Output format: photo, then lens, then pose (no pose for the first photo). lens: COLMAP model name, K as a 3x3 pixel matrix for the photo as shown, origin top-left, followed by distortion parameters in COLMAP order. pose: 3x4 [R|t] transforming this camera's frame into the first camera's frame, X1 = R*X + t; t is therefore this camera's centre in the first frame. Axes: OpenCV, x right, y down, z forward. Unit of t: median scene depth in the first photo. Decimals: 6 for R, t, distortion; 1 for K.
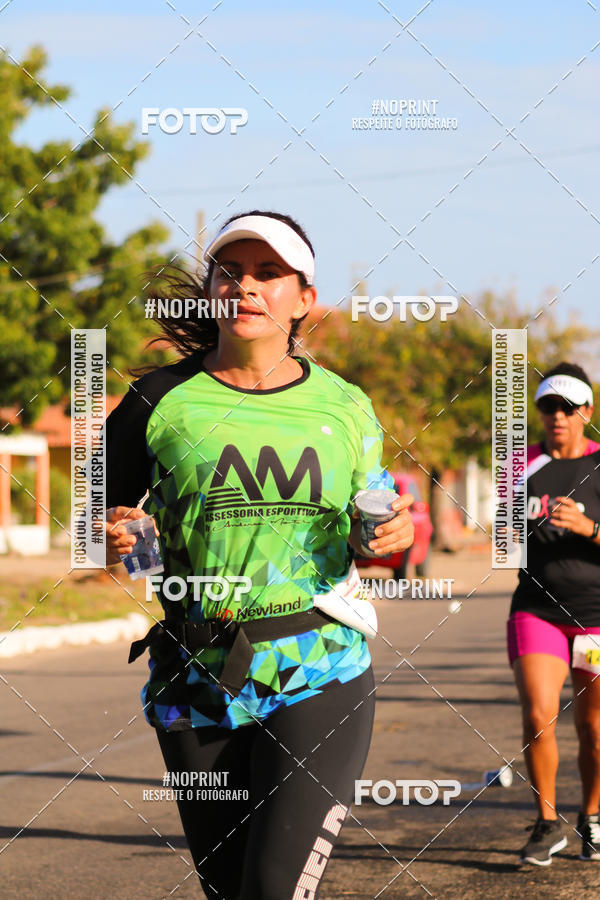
lens RADIAL K [[5073.4, 0, 299.3], [0, 5073.4, 444.8], [0, 0, 1]] dist [1.291501, -32.694550]
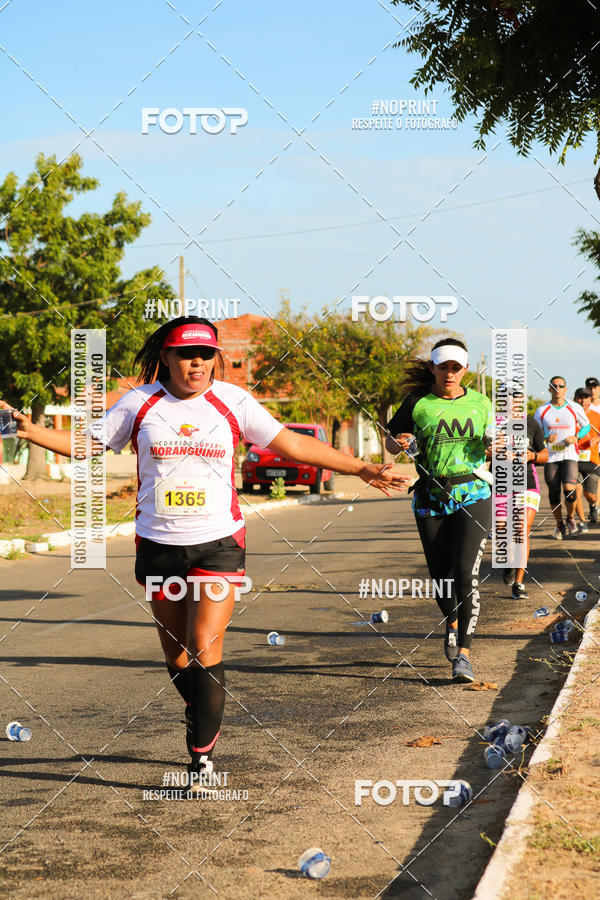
lens RADIAL K [[3853.4, 0, 300.6], [0, 3853.4, 448.3], [0, 0, 1]] dist [0.544325, 4.540749]
pose [[0.999199, -0.020103, 0.034593, -0.025137], [0.019674, 0.999726, 0.012696, -0.001844], [-0.034838, -0.012006, 0.999321, -0.176943]]
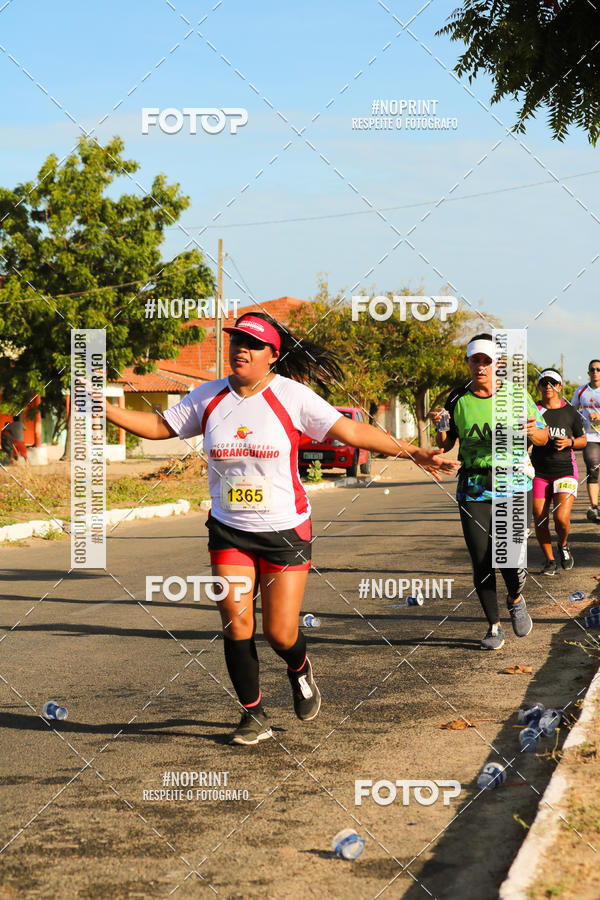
lens RADIAL K [[4321.2, 0, 299.6], [0, 4321.2, 450.9], [0, 0, 1]] dist [0.506666, 9.111784]
pose [[0.999521, -0.012611, 0.028269, -0.033584], [0.011976, 0.999675, 0.022509, -0.010858], [-0.028544, -0.022159, 0.999347, -0.323997]]
